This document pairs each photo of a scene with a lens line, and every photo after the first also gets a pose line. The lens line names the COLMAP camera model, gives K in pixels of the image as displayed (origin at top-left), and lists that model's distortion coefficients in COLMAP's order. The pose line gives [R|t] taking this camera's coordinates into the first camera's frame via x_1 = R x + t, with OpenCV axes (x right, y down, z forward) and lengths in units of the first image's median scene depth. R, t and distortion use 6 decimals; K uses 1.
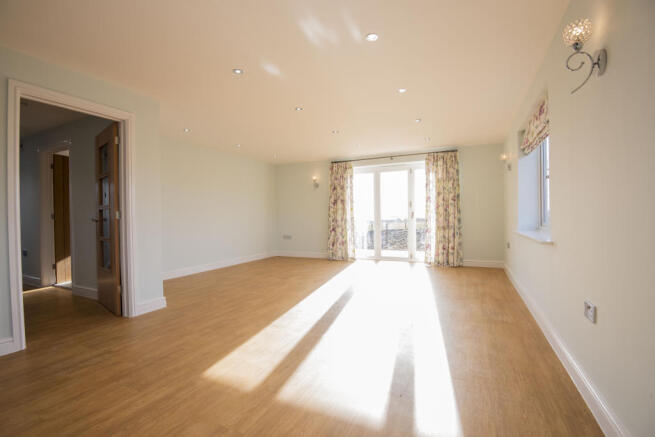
lens RADIAL K [[298.7, 0, 327.5], [0, 298.7, 218.5], [0, 0, 1]] dist [-0.029113, -0.000319]
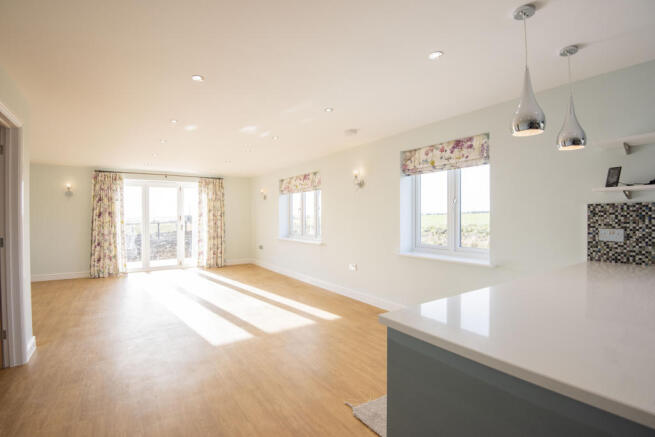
lens RADIAL K [[298.7, 0, 327.5], [0, 298.7, 218.5], [0, 0, 1]] dist [-0.029113, -0.000319]
pose [[0.514214, 0.009725, 0.857607, -0.400008], [0.006809, 0.999858, -0.015420, -0.024125], [-0.857635, 0.013769, 0.514075, -0.069568]]
